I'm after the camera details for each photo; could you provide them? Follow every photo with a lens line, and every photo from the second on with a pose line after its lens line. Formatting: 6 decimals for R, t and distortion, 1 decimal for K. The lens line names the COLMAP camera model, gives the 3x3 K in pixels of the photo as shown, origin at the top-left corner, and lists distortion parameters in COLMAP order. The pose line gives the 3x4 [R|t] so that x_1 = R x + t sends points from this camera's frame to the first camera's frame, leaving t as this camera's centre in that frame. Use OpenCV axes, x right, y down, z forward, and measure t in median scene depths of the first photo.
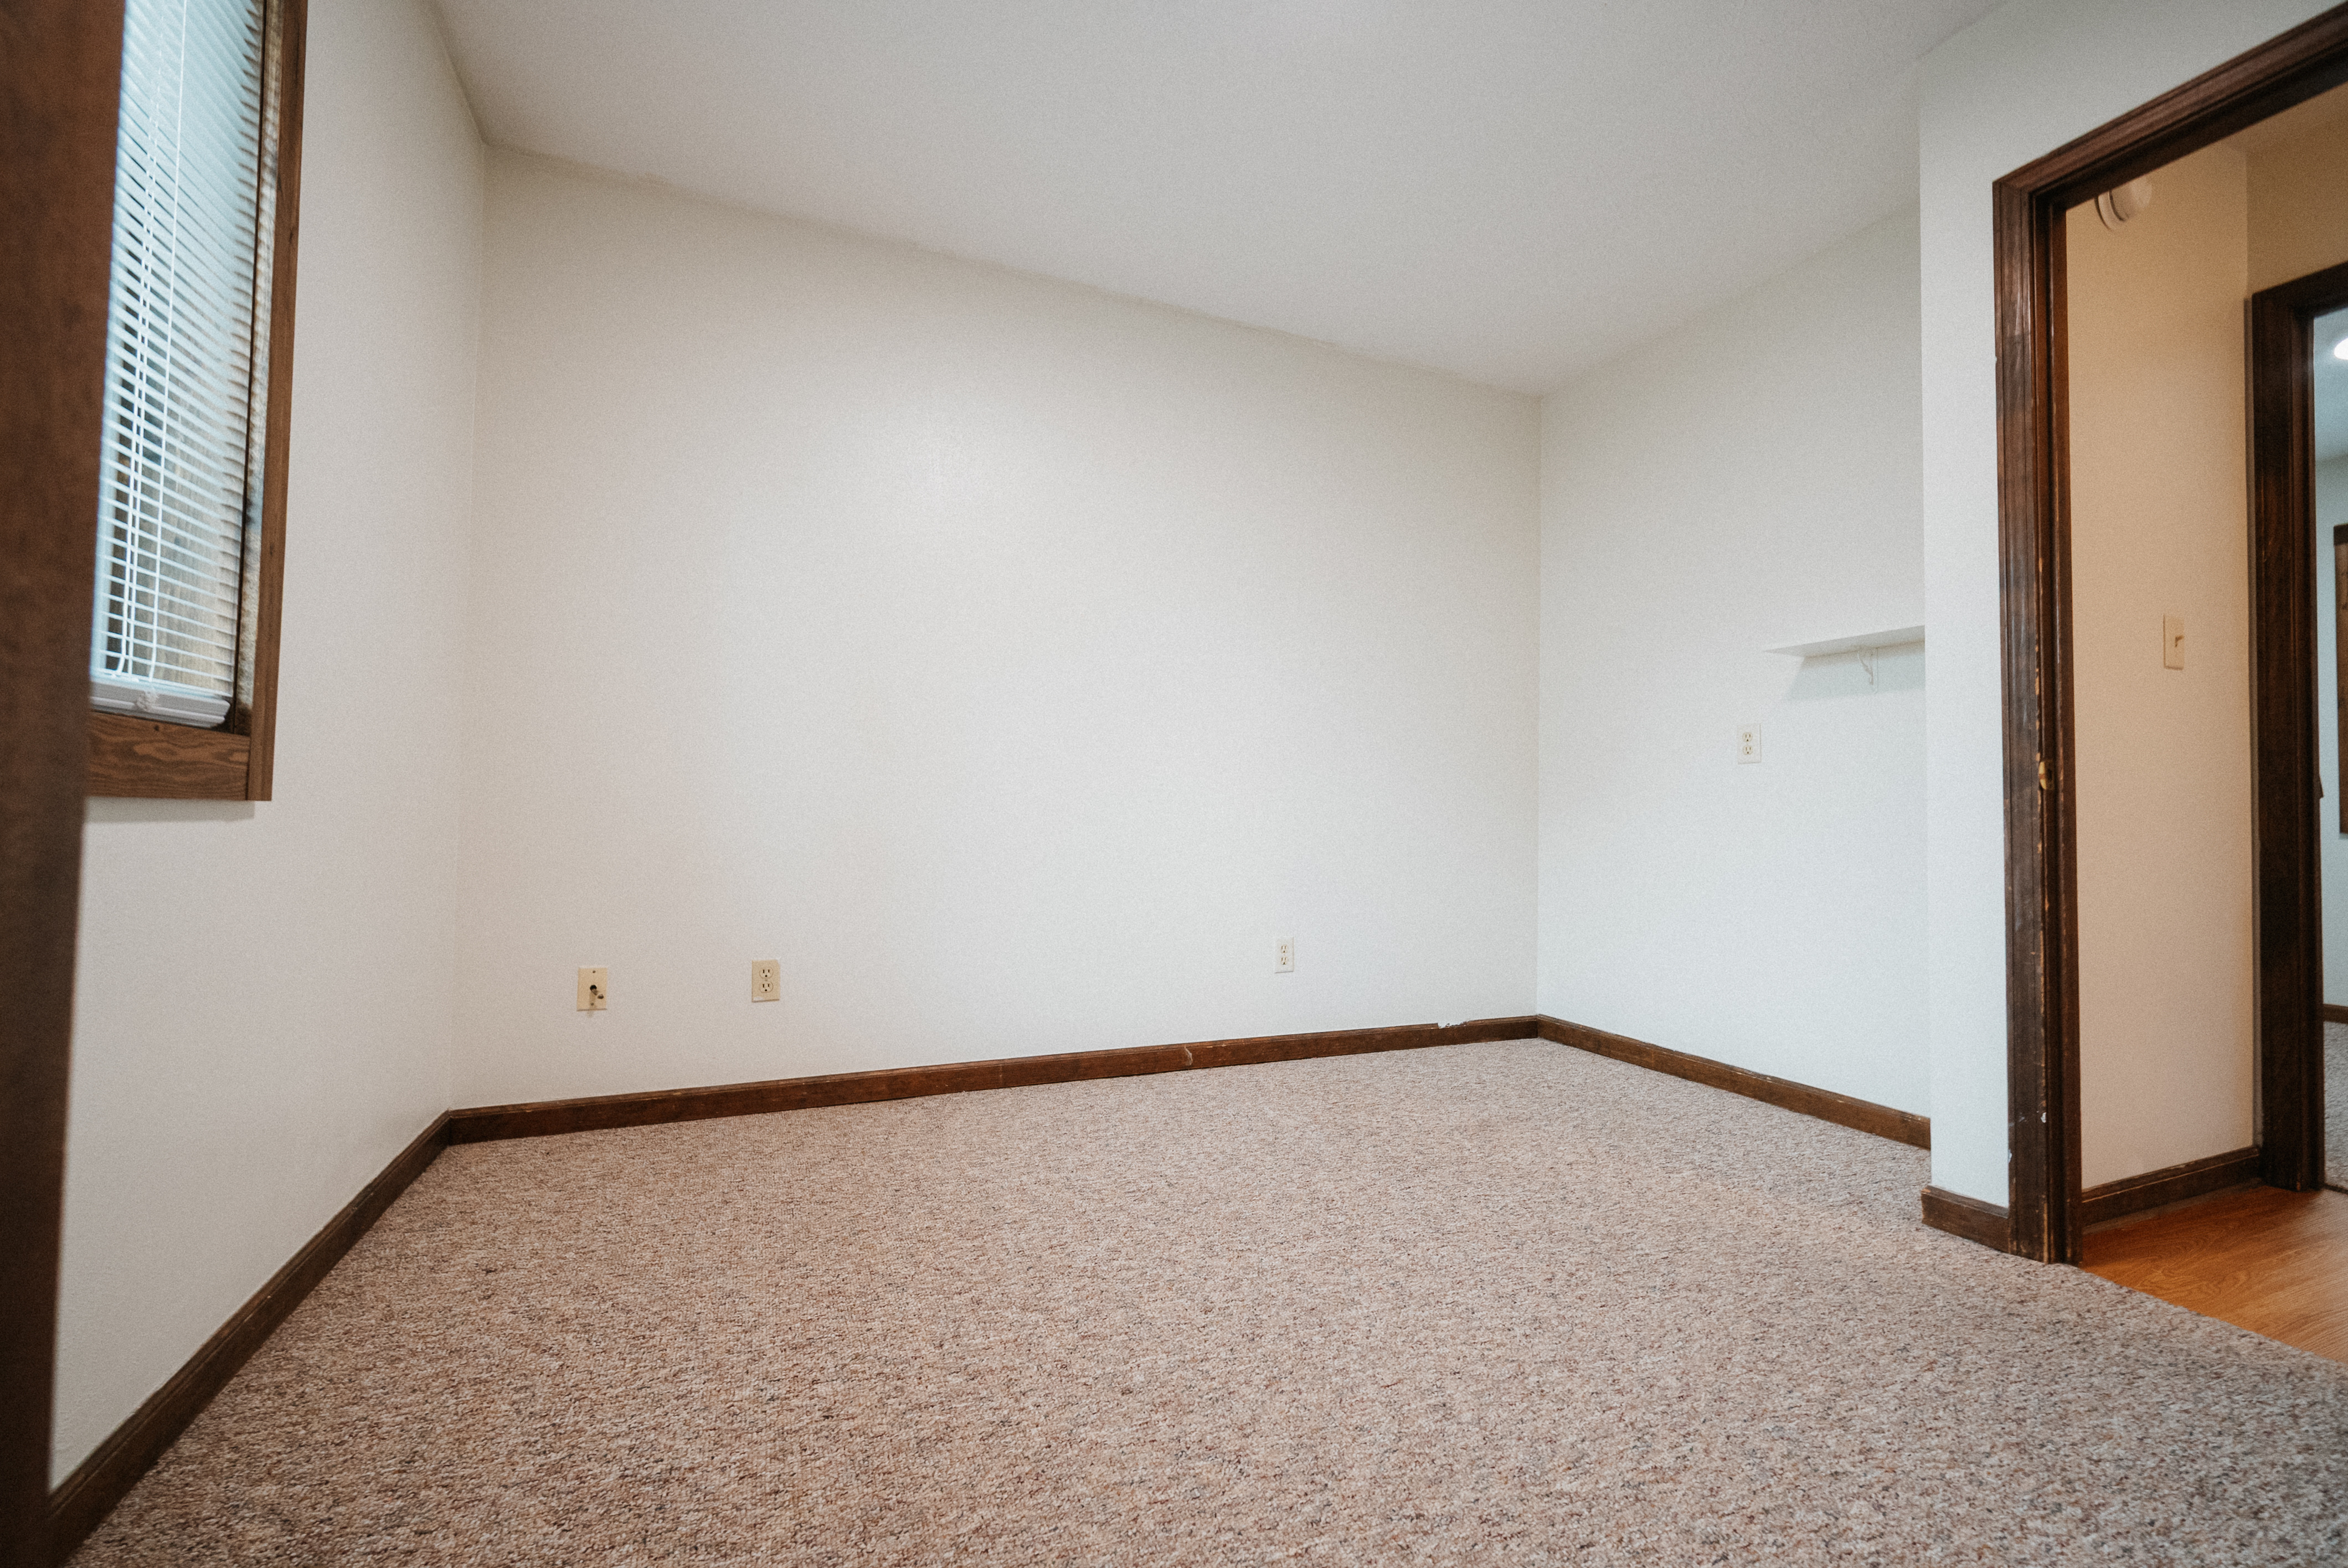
lens RADIAL K [[972.2, 0, 1174.7], [0, 972.2, 787.7], [0, 0, 1]] dist [0.004374, -0.001874]
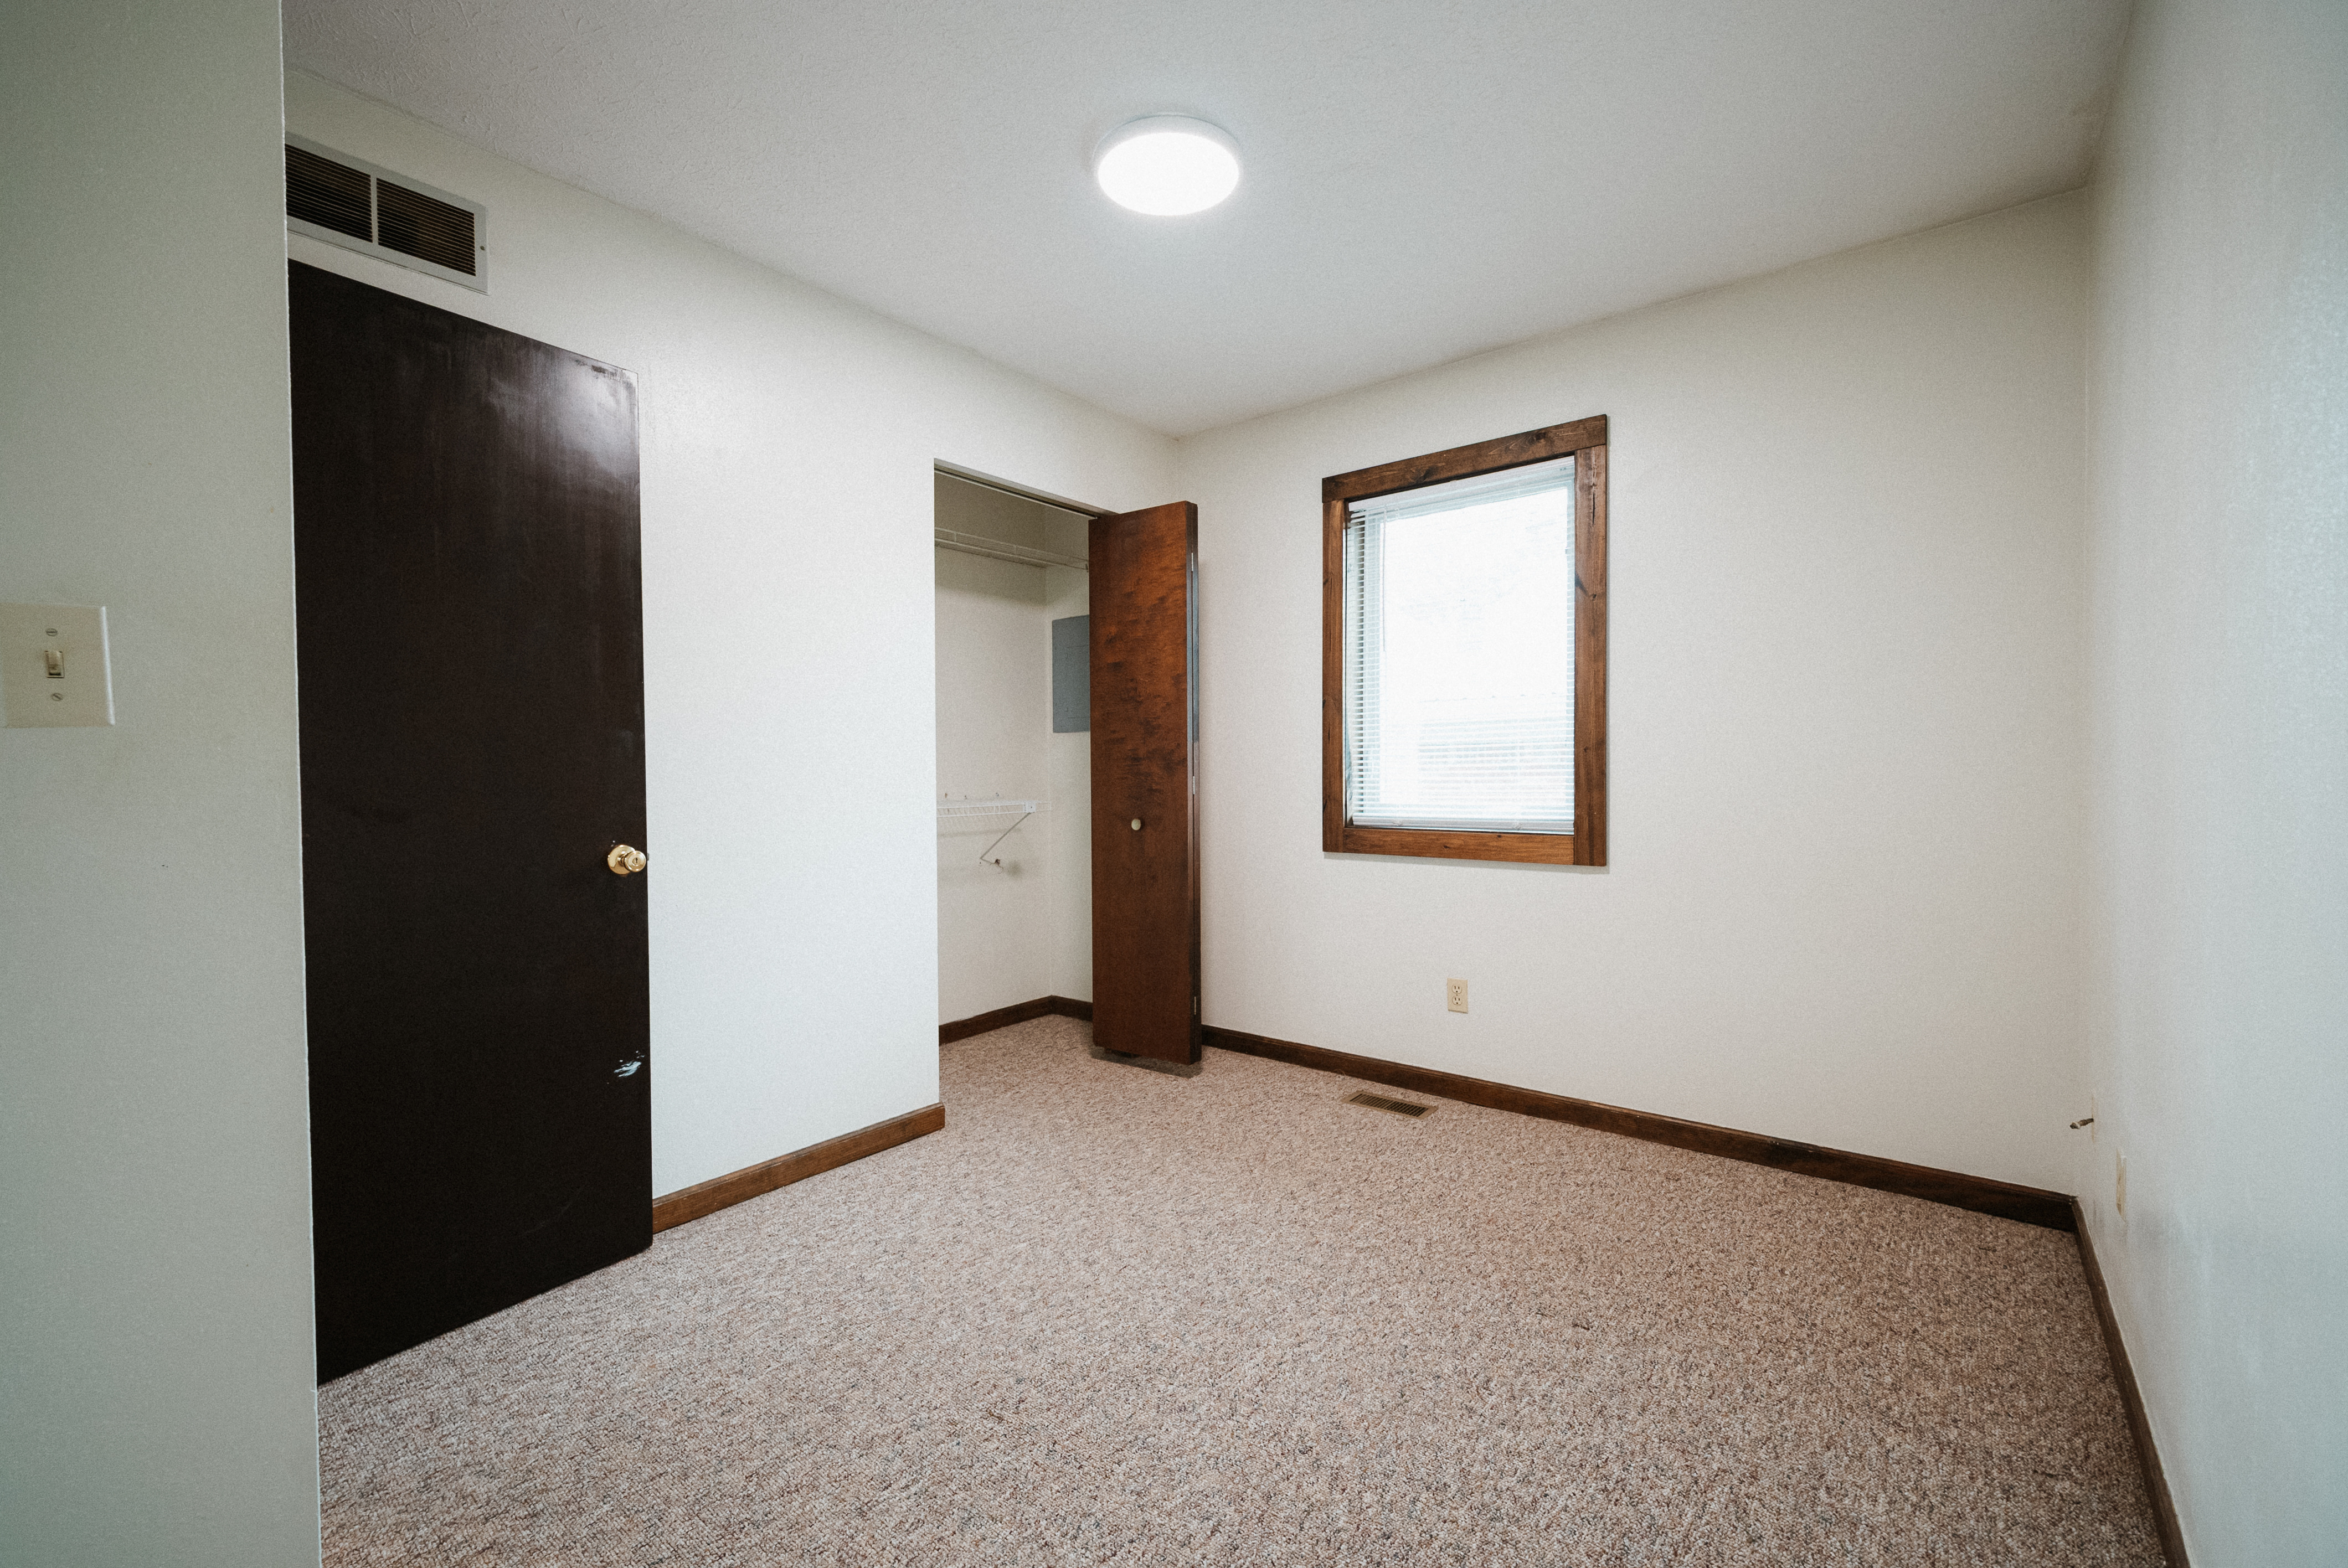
lens RADIAL K [[972.2, 0, 1166.7], [0, 972.2, 783.8], [0, 0, 1]] dist [0.004374, -0.001874]
pose [[-0.886094, -0.000662, -0.463505, 0.669970], [0.010370, 0.999720, -0.021252, -0.098849], [0.463389, -0.023638, -0.885839, 1.841764]]
